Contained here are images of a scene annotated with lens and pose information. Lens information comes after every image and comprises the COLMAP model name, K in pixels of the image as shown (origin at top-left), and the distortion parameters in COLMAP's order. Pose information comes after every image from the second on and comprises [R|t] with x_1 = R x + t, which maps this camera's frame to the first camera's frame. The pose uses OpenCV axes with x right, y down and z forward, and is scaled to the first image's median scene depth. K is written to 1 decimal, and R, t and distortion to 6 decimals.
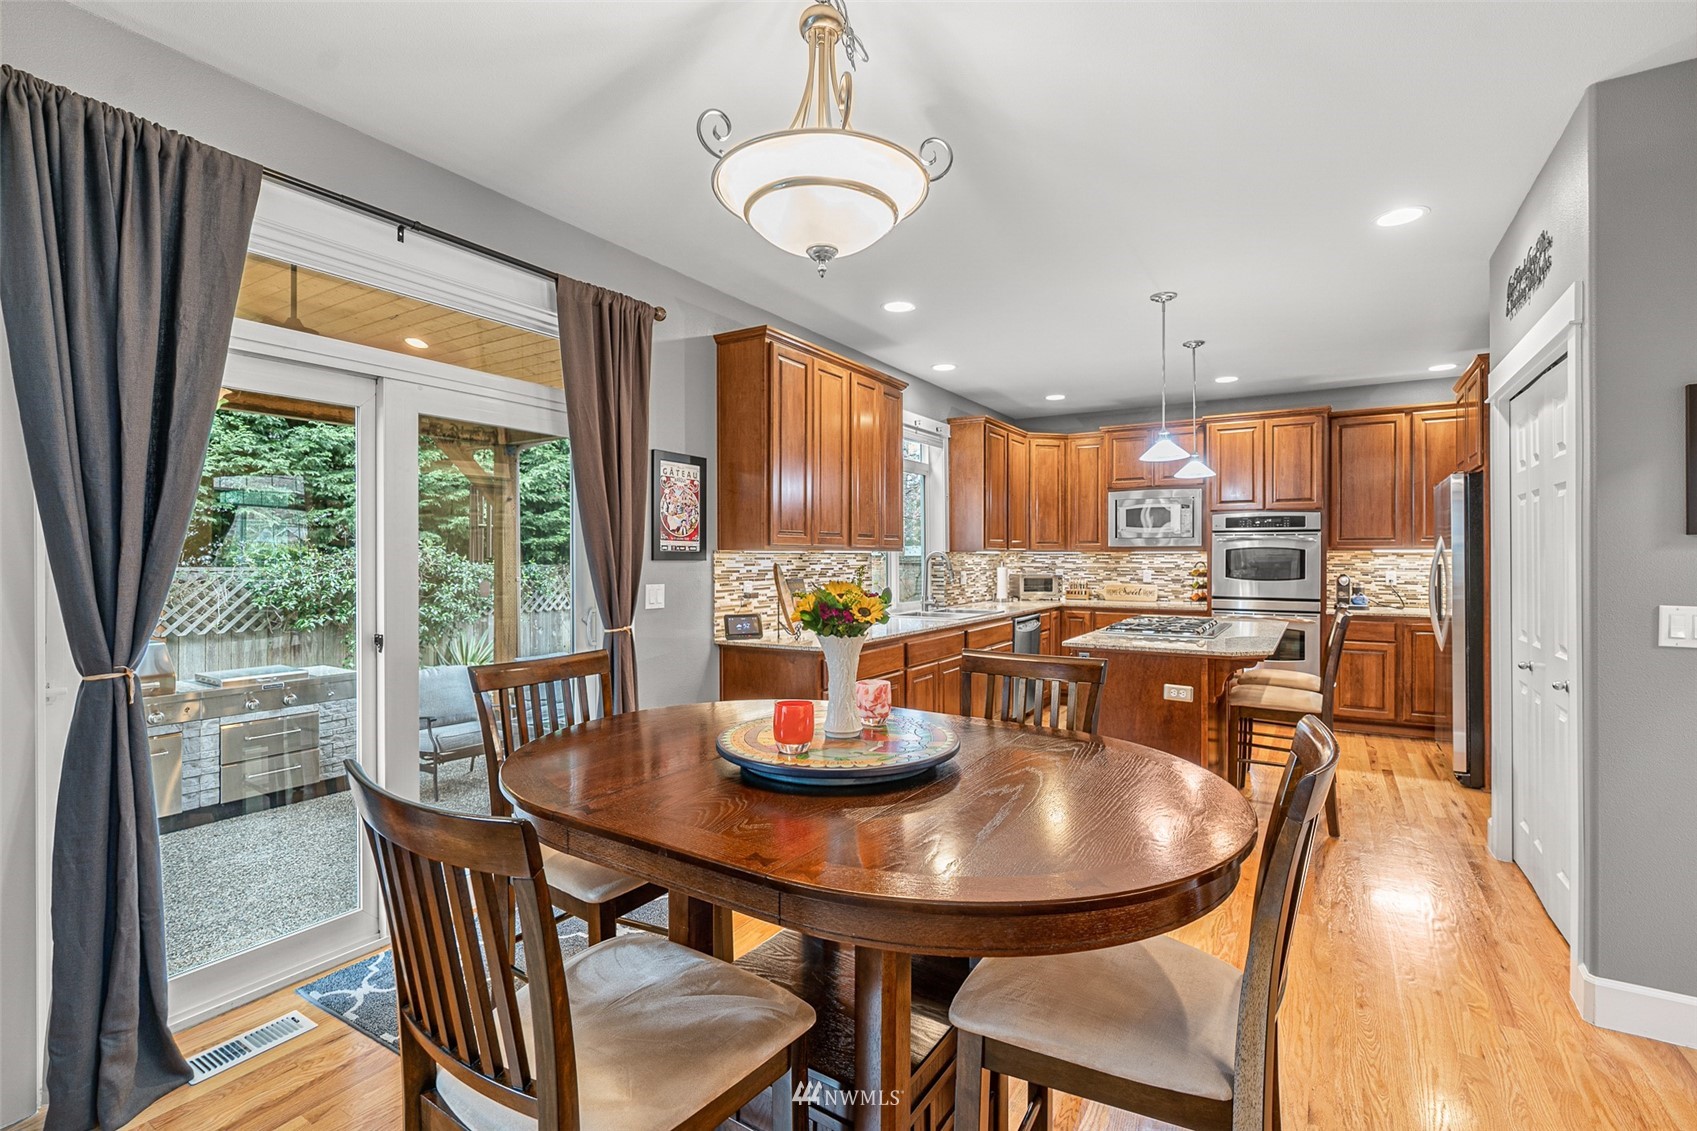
lens RADIAL K [[775.9, 0, 847.7], [0, 775.9, 559.3], [0, 0, 1]] dist [-0.010003, 0.001570]
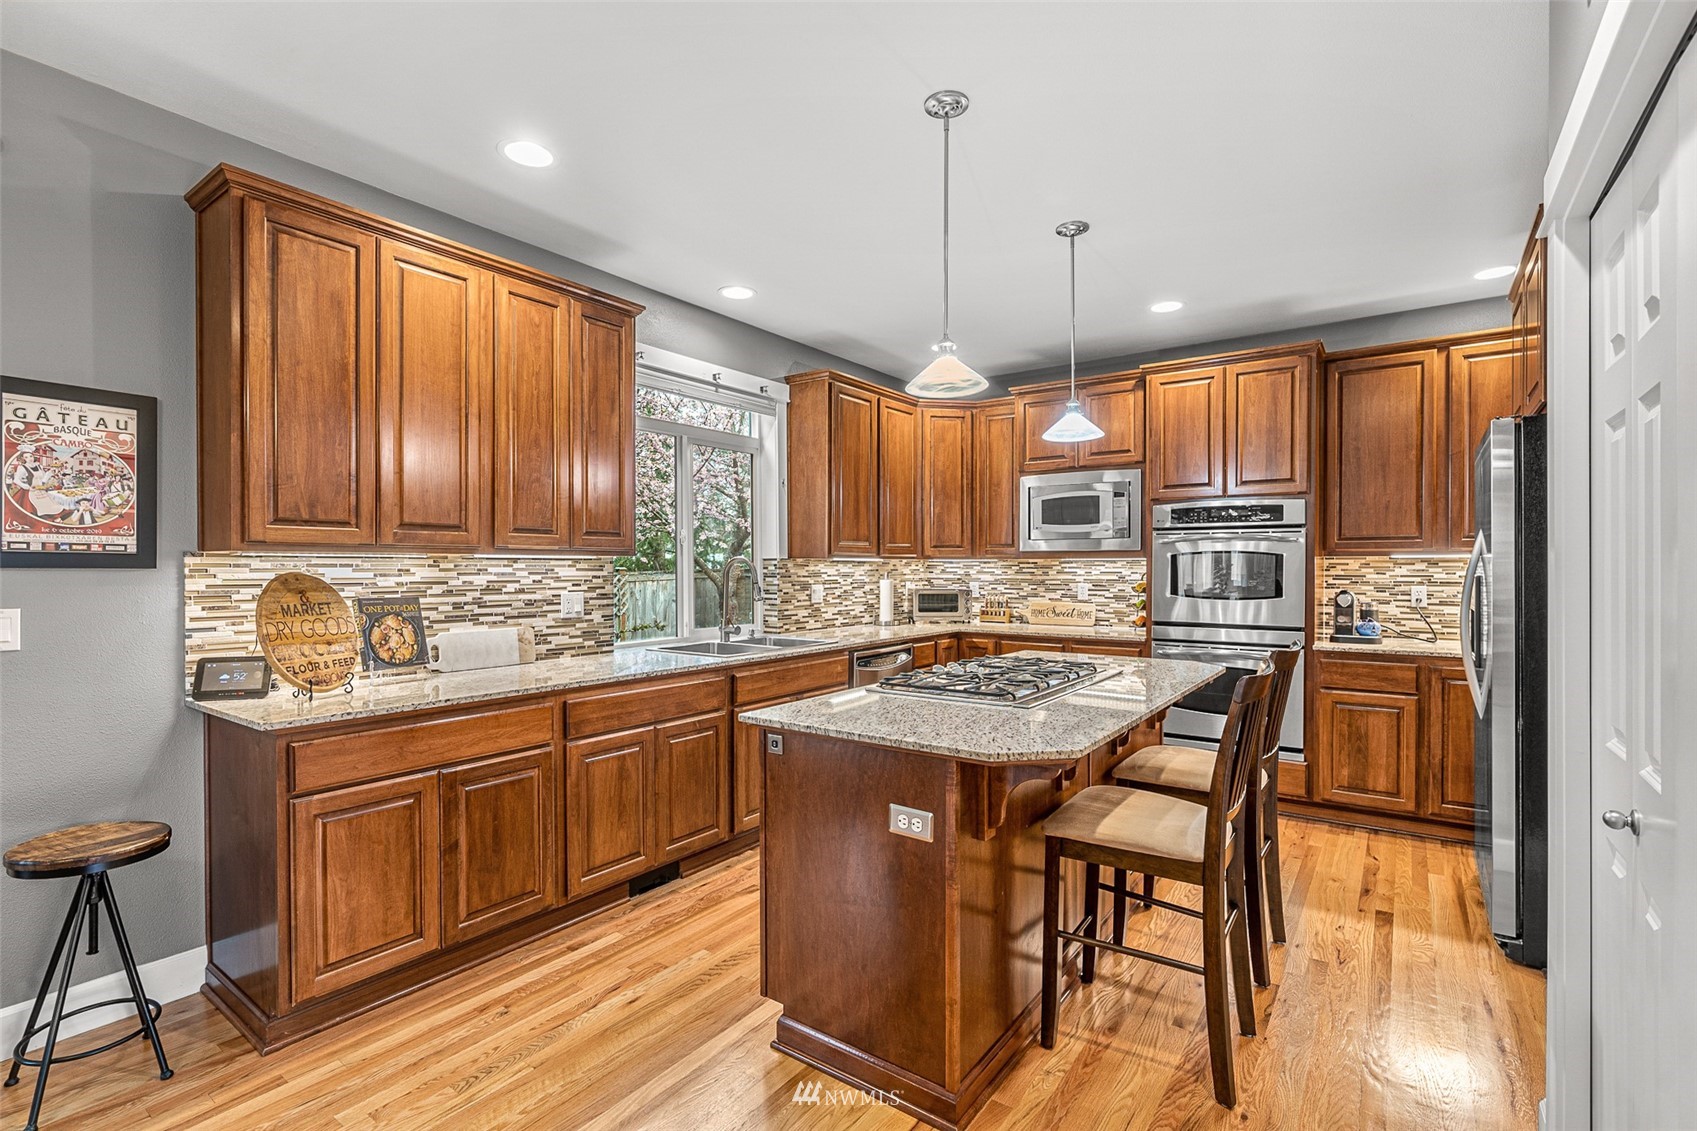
lens RADIAL K [[778.2, 0, 847.7], [0, 778.2, 574.8], [0, 0, 1]] dist [-0.006925, 0.000836]
pose [[0.997376, 0.000855, -0.072395, 0.255661], [-0.000443, 0.999984, 0.005714, 0.001877], [0.072398, -0.005667, 0.997360, 0.287412]]
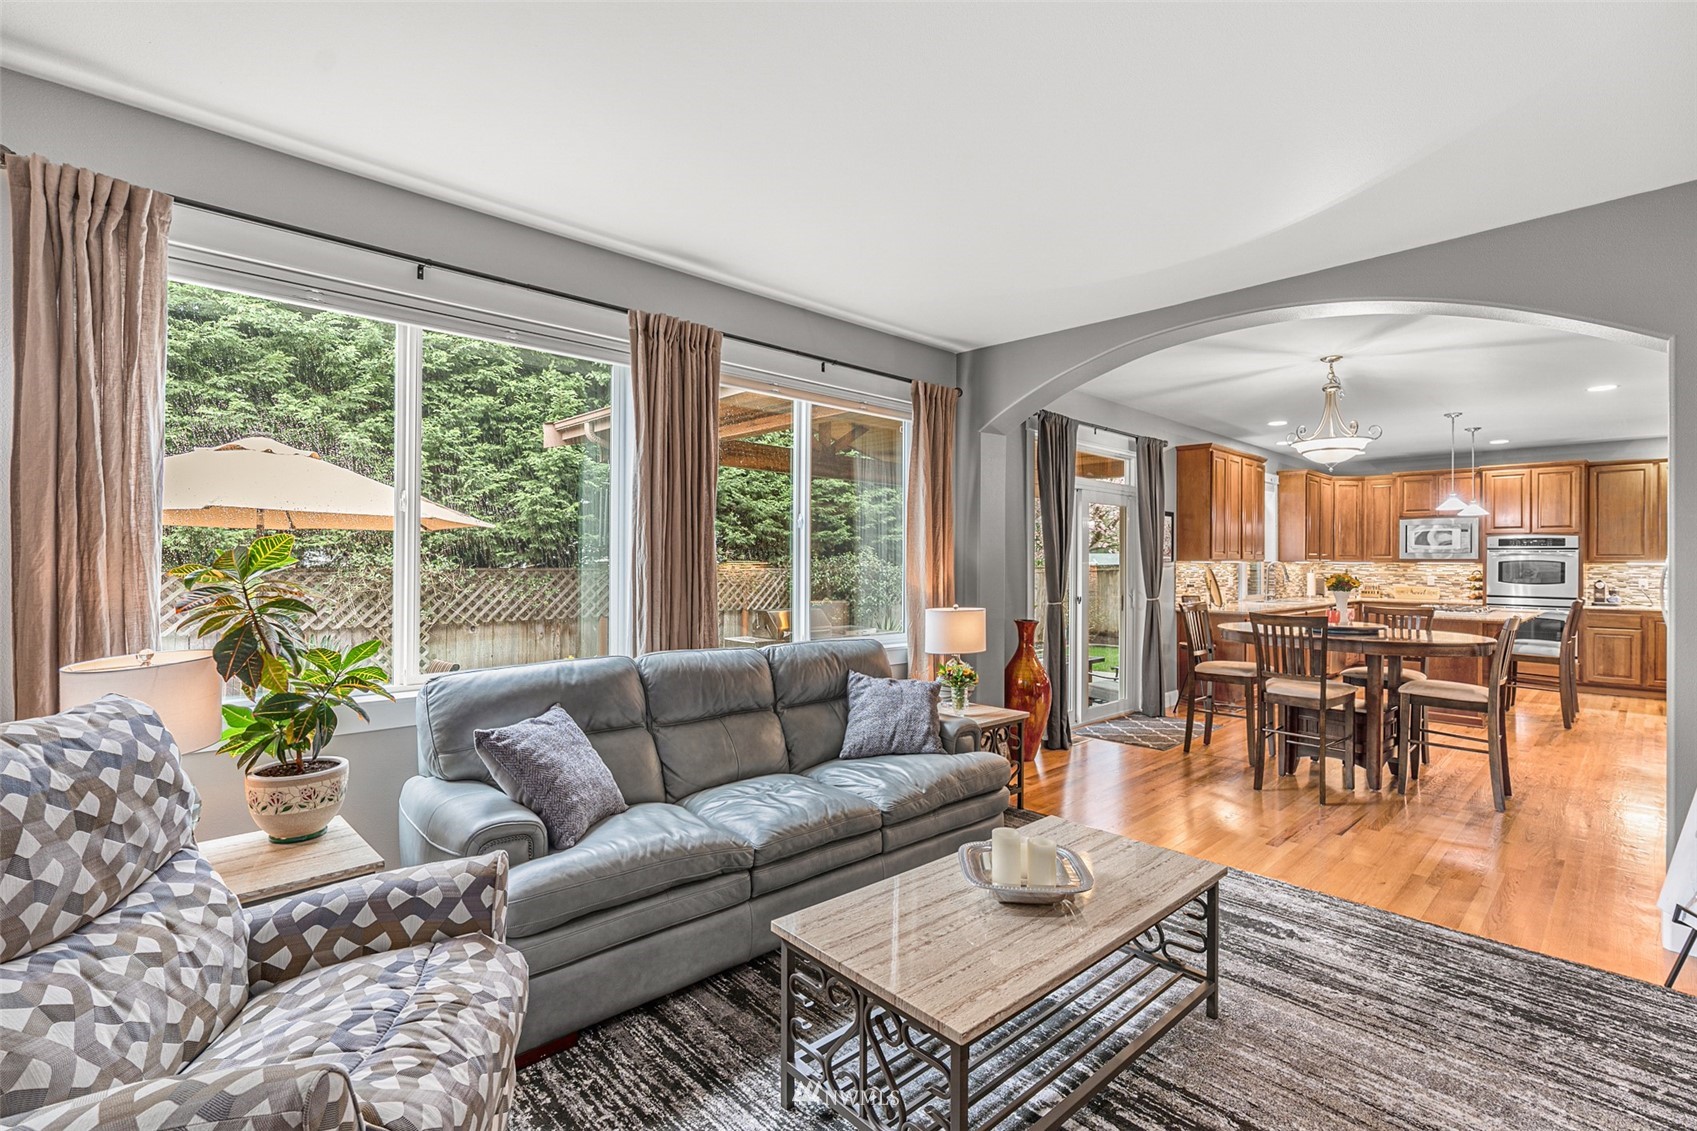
lens RADIAL K [[766.1, 0, 852.8], [0, 766.1, 560.0], [0, 0, 1]] dist [-0.003638, 0.000044]
pose [[0.966994, 0.007537, -0.254689, -0.295868], [-0.009454, 0.999935, -0.006304, 0.004175], [0.254625, 0.008504, 0.967002, -0.649444]]
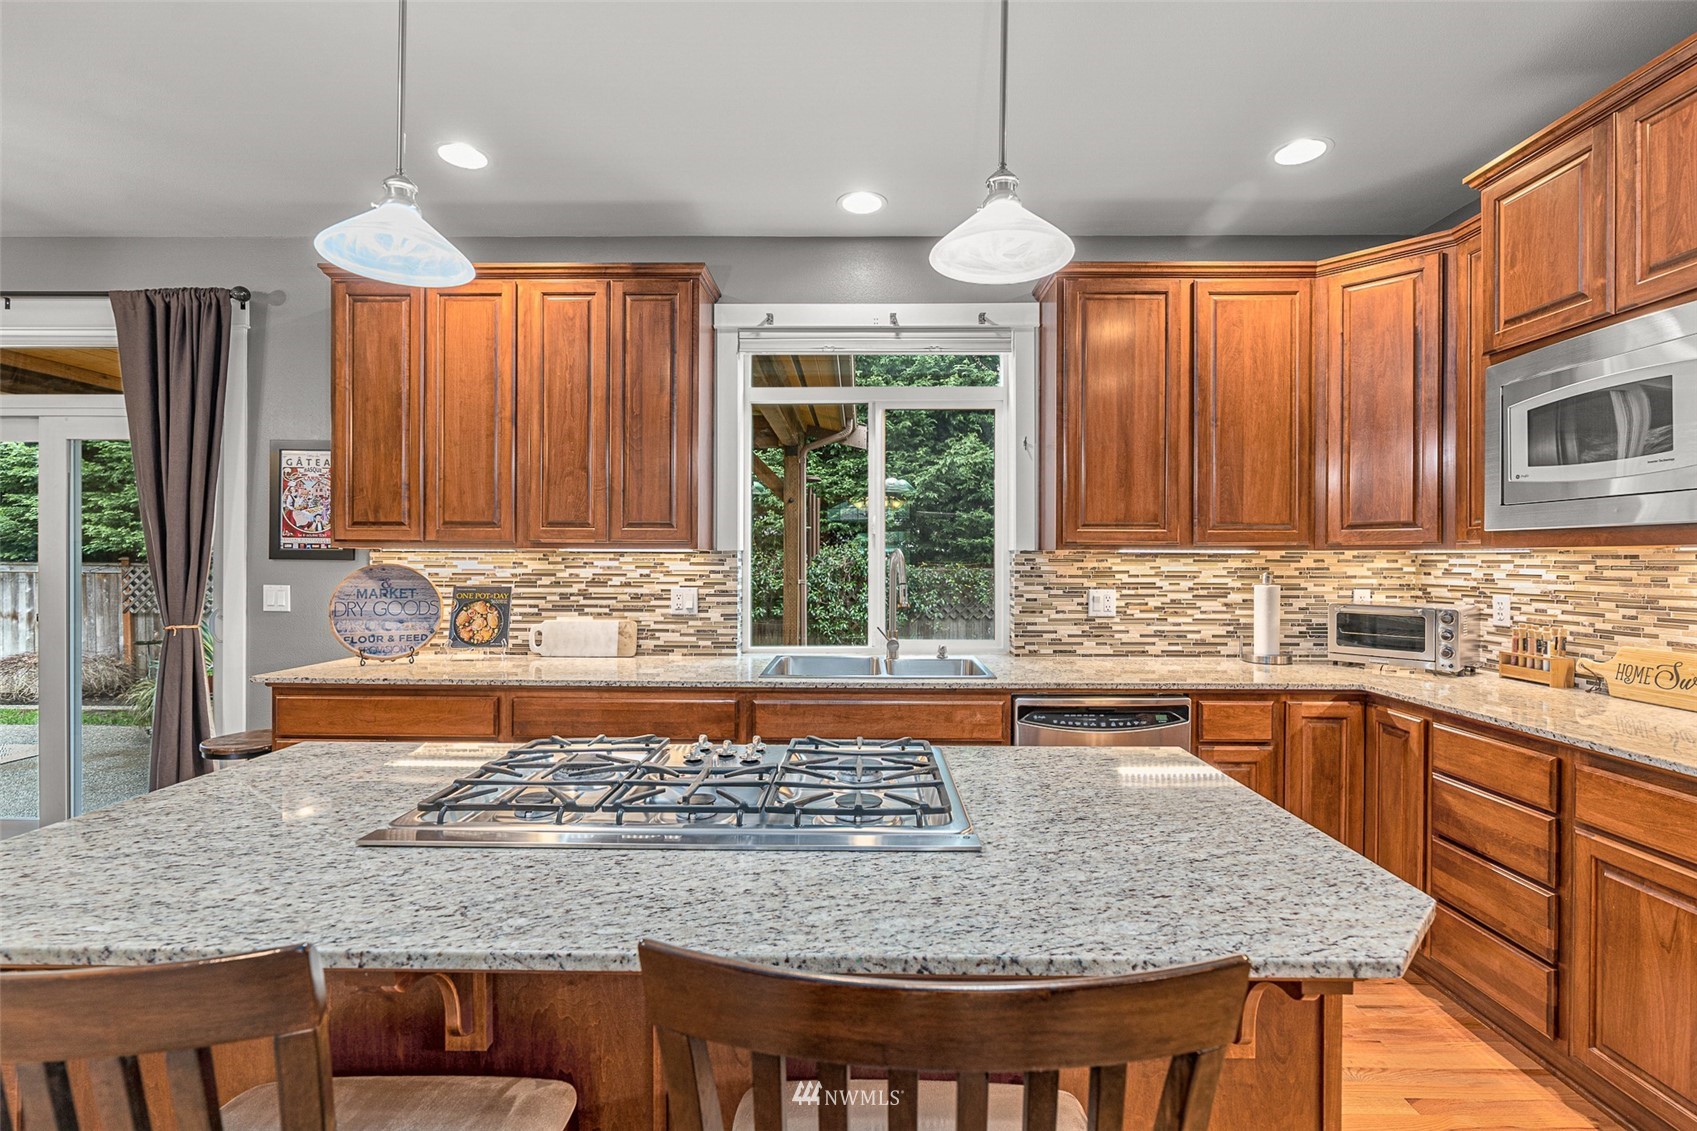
lens RADIAL K [[773.5, 0, 856.7], [0, 773.5, 564.3], [0, 0, 1]] dist [-0.011279, 0.004724]
pose [[0.511759, 0.009183, -0.859080, 0.540999], [-0.008118, 0.999950, 0.005853, -0.002322], [0.859091, 0.003979, 0.511808, 0.677181]]
